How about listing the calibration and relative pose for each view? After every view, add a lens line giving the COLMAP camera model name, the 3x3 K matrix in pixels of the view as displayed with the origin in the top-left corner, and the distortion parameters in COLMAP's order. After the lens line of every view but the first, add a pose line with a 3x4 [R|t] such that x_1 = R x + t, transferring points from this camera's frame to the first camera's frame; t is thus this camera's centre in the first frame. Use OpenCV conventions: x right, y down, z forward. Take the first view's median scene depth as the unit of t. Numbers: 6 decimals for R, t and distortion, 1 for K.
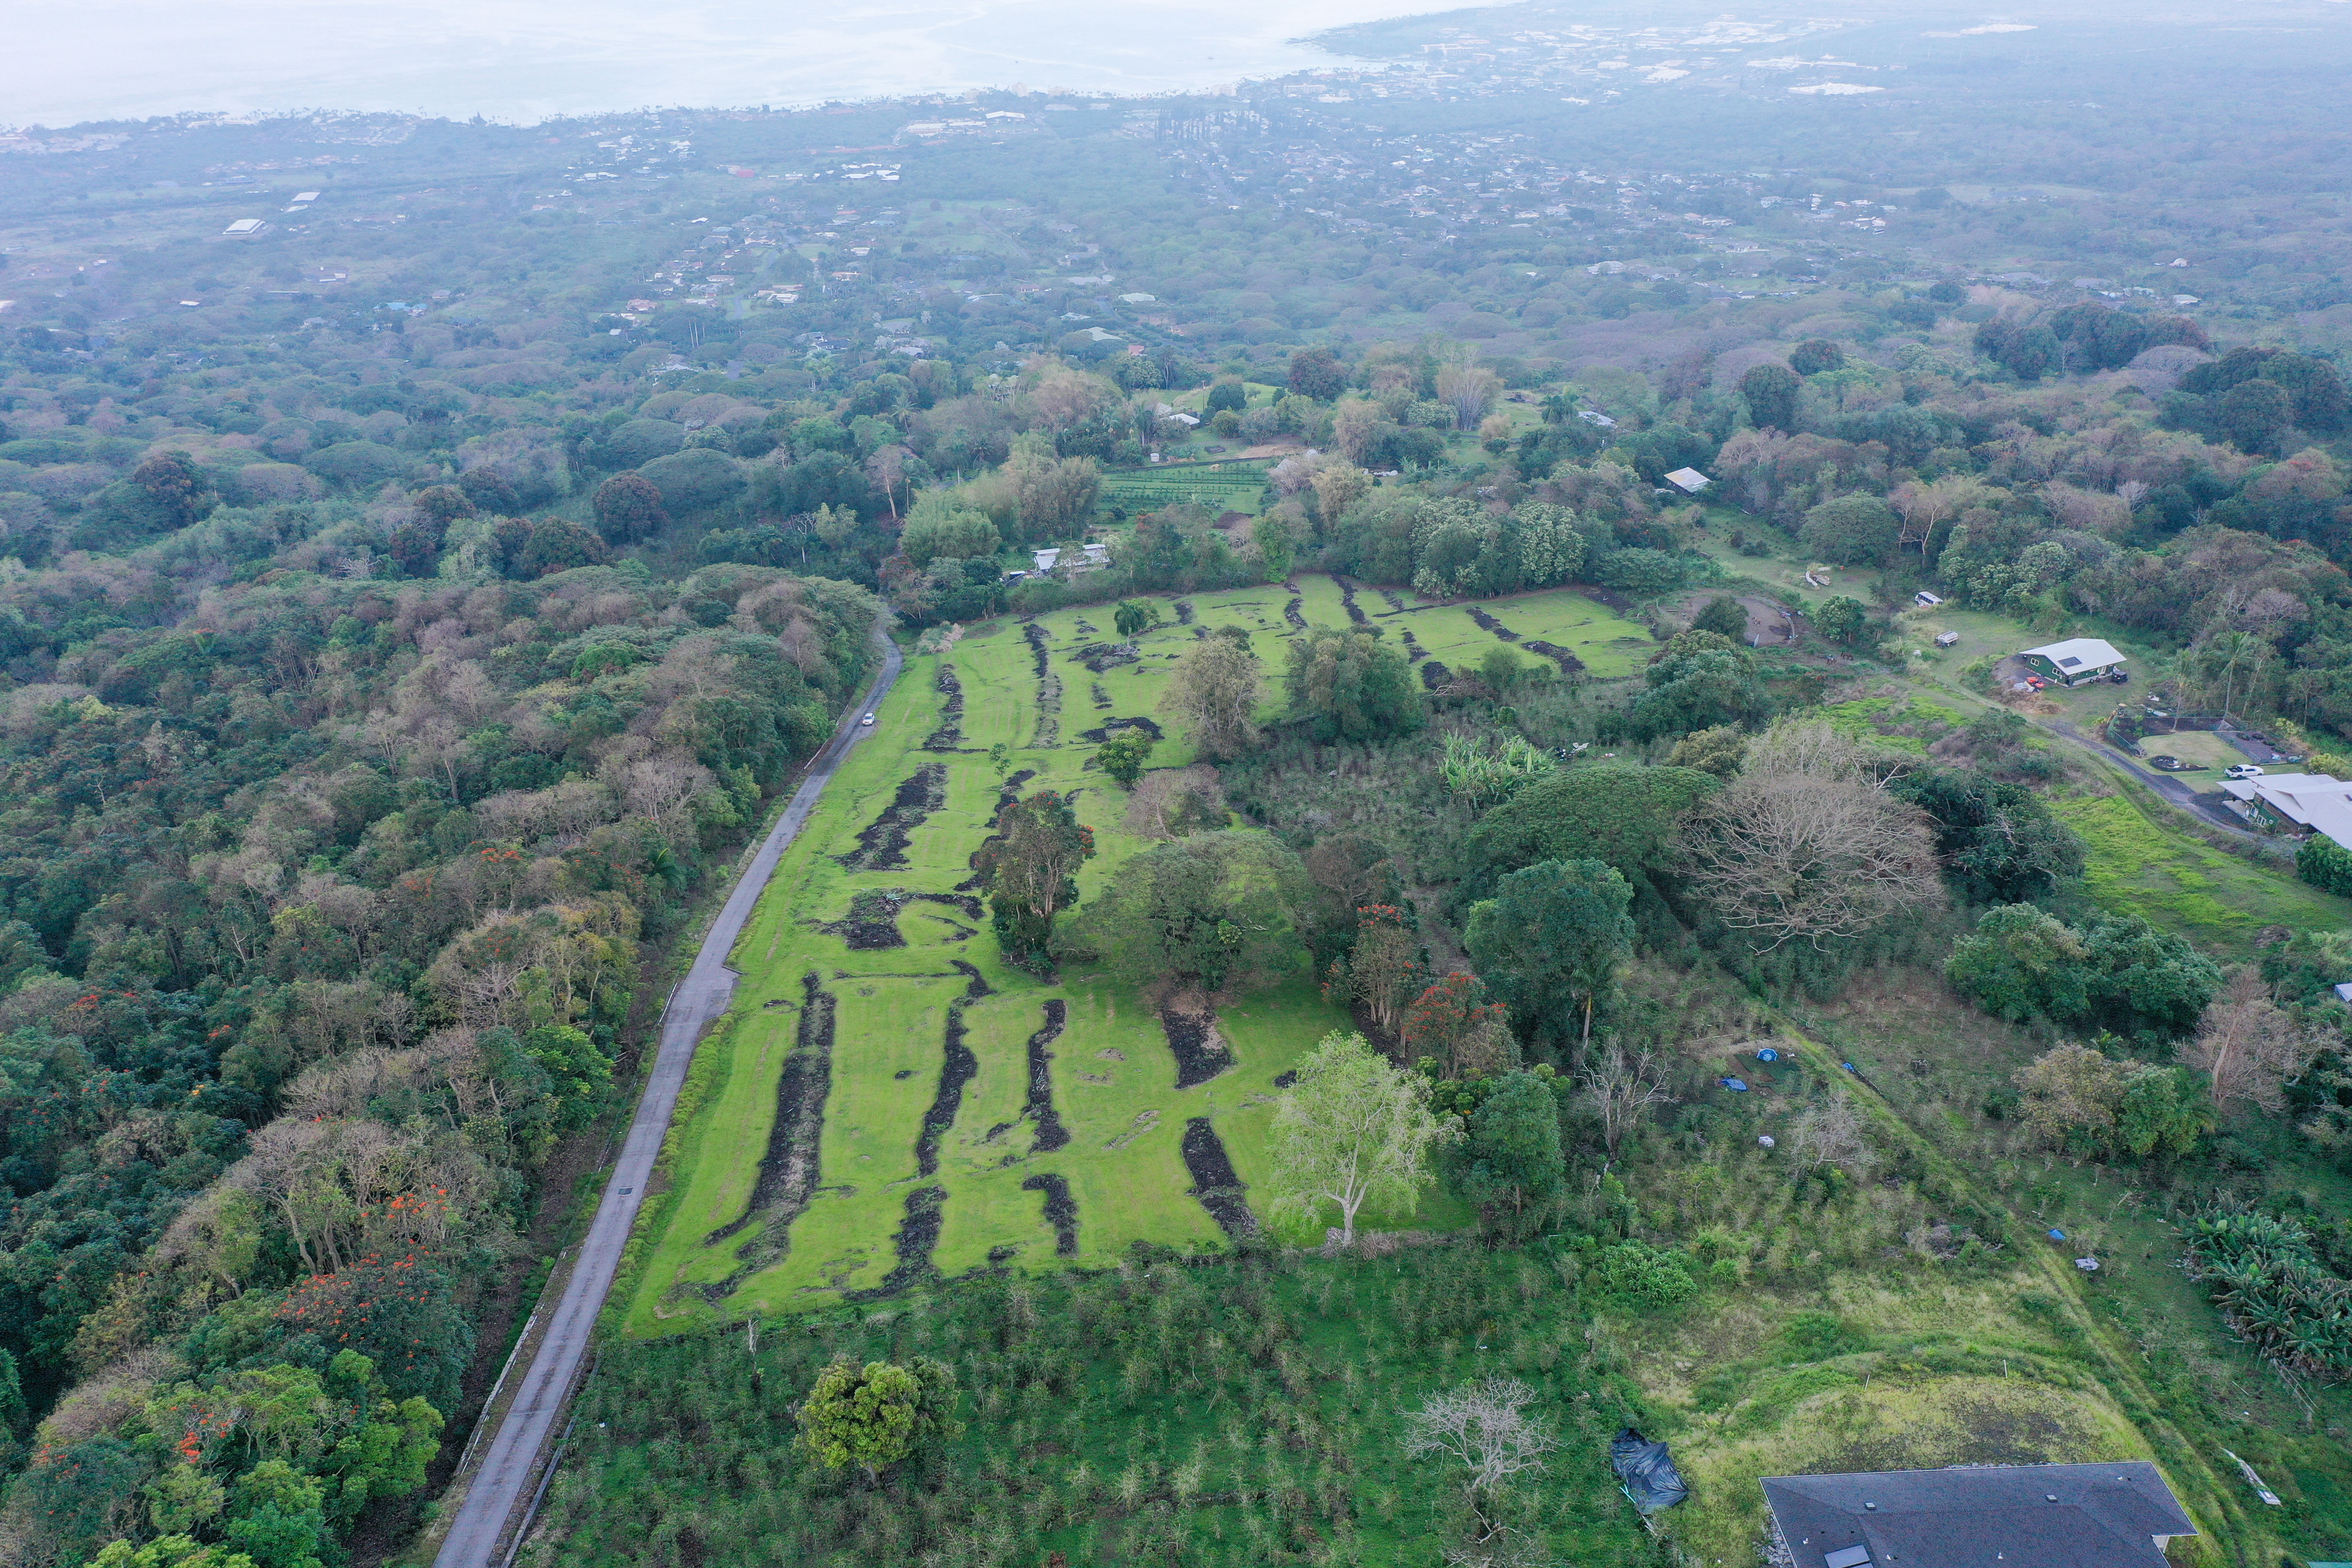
lens RADIAL K [[1861.2, 0, 1174.1], [0, 1861.2, 782.0], [0, 0, 1]] dist [0.012008, 0.004290]
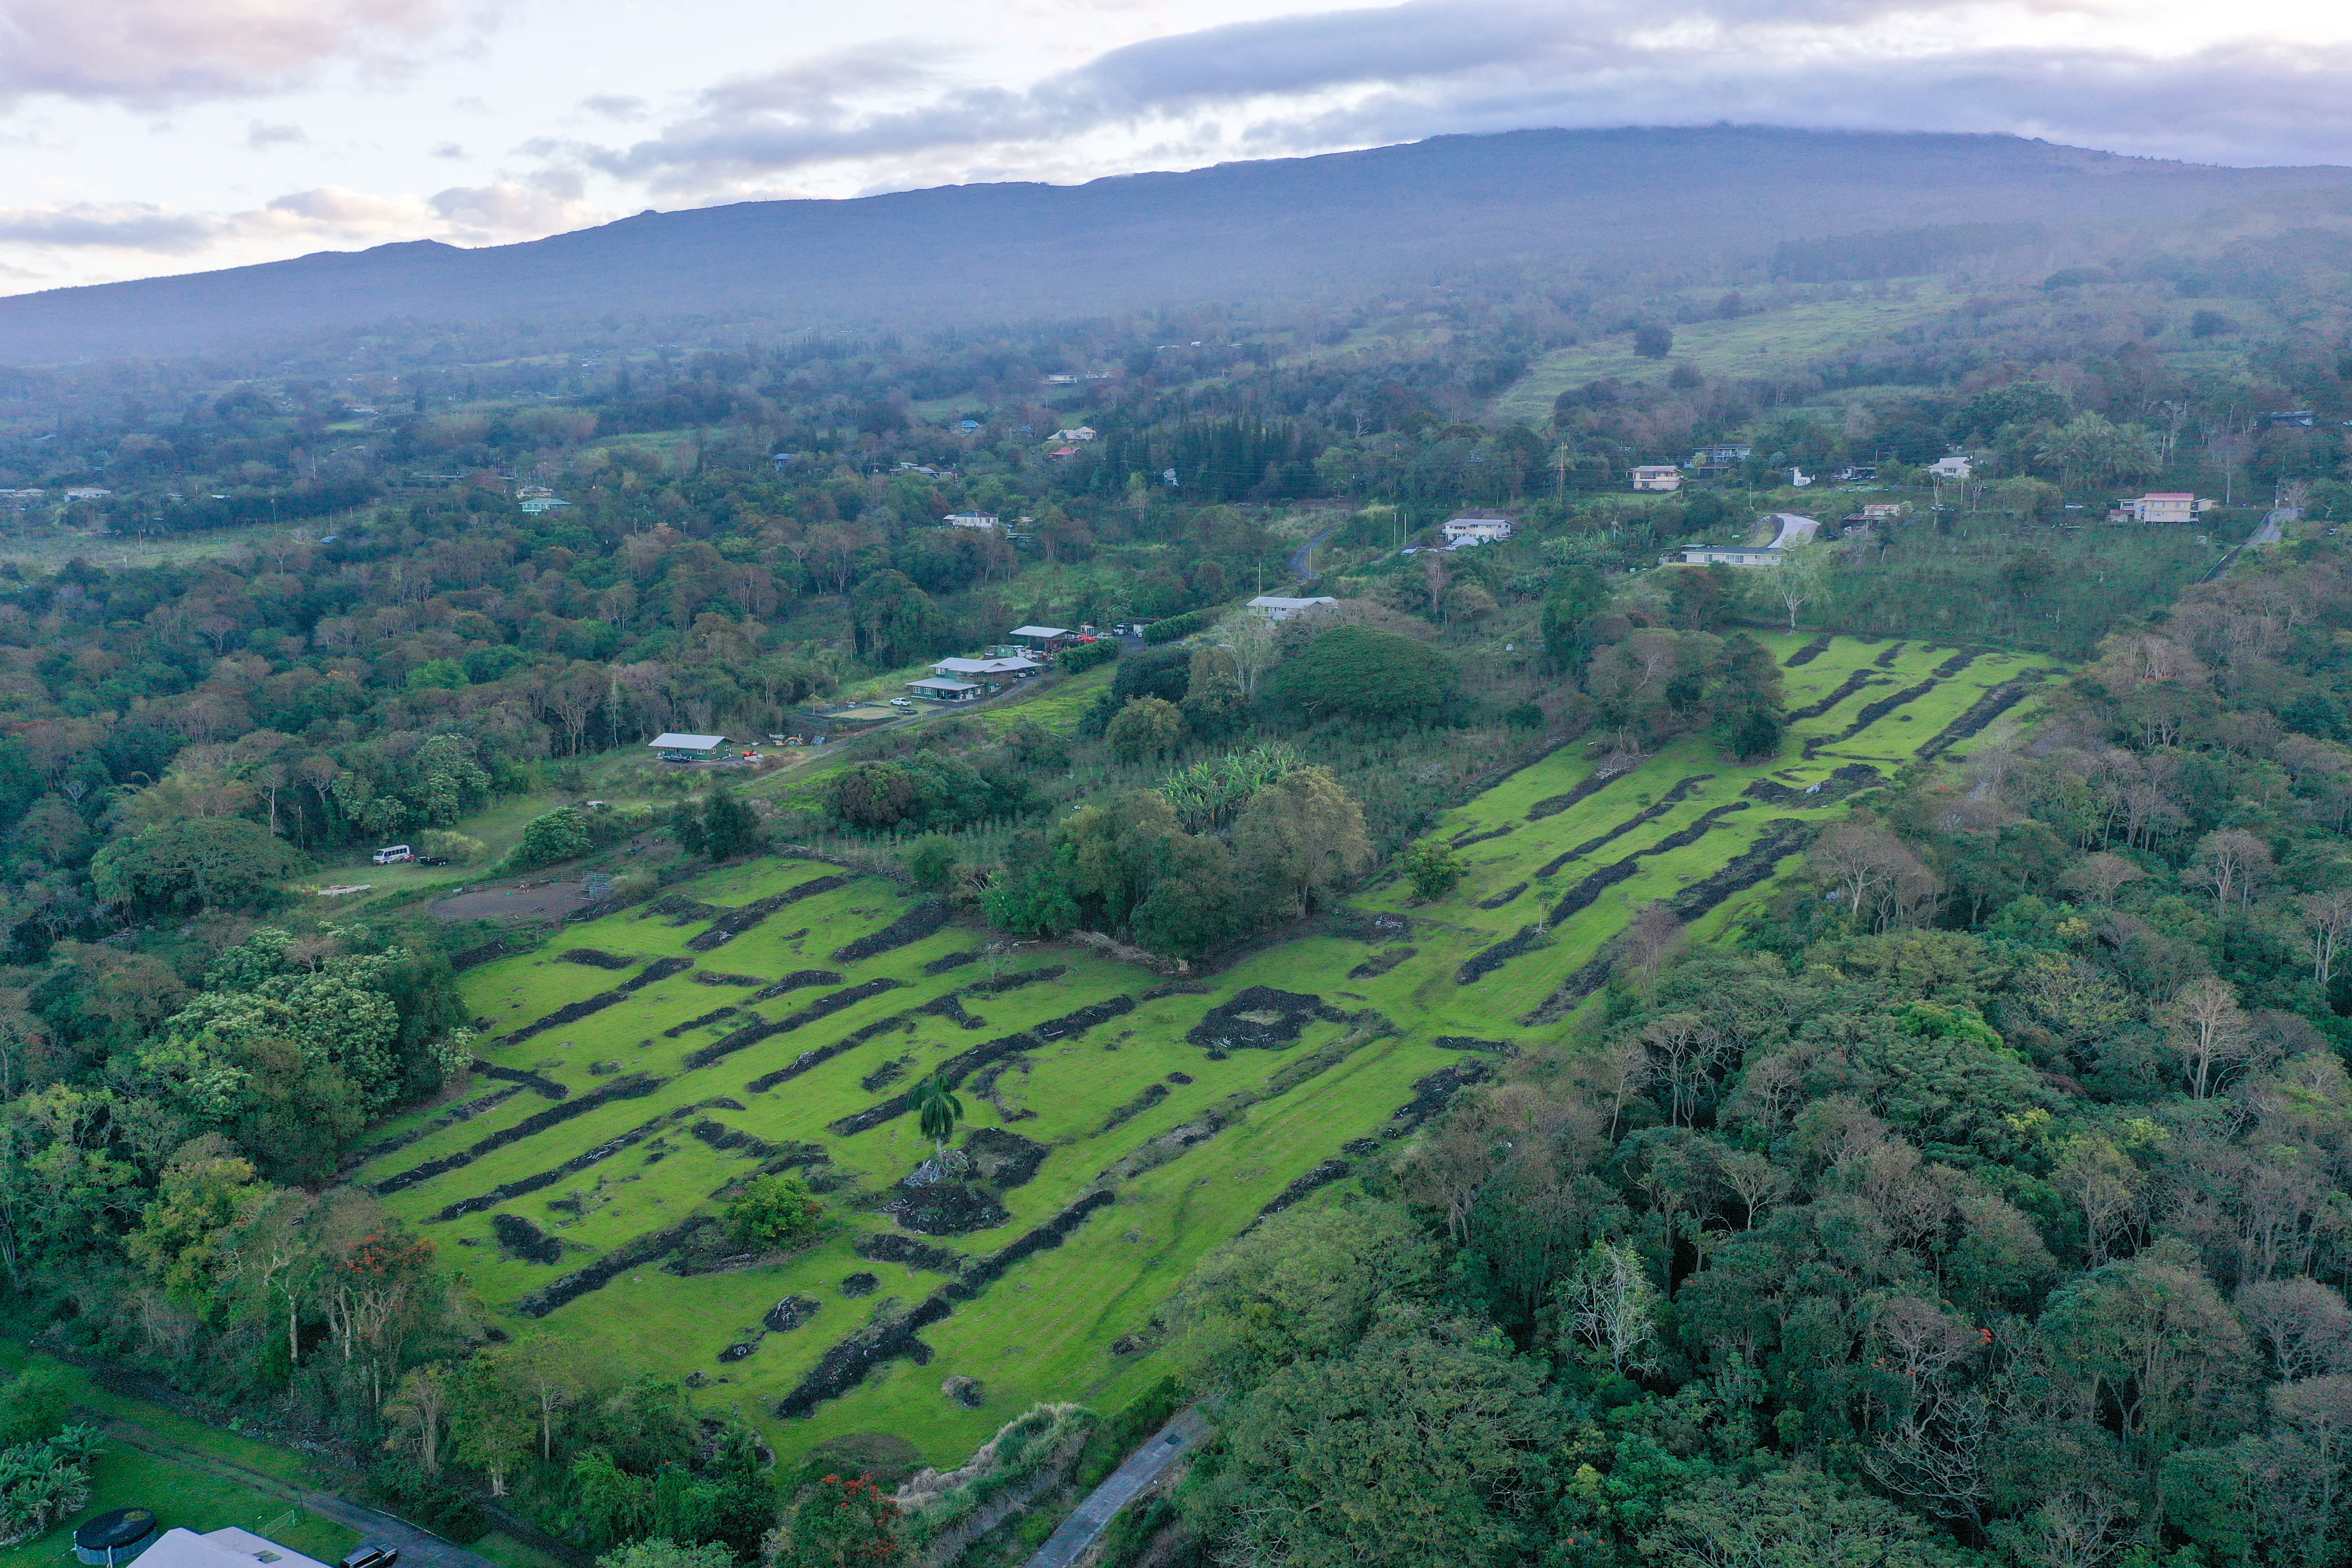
lens RADIAL K [[1861.2, 0, 1175.9], [0, 1861.2, 797.5], [0, 0, 1]] dist [0.012008, 0.004290]
pose [[-0.691048, -0.122392, 0.712371, -0.477818], [0.331758, 0.821908, 0.463039, -0.413975], [-0.642176, 0.556317, -0.527373, 1.255467]]
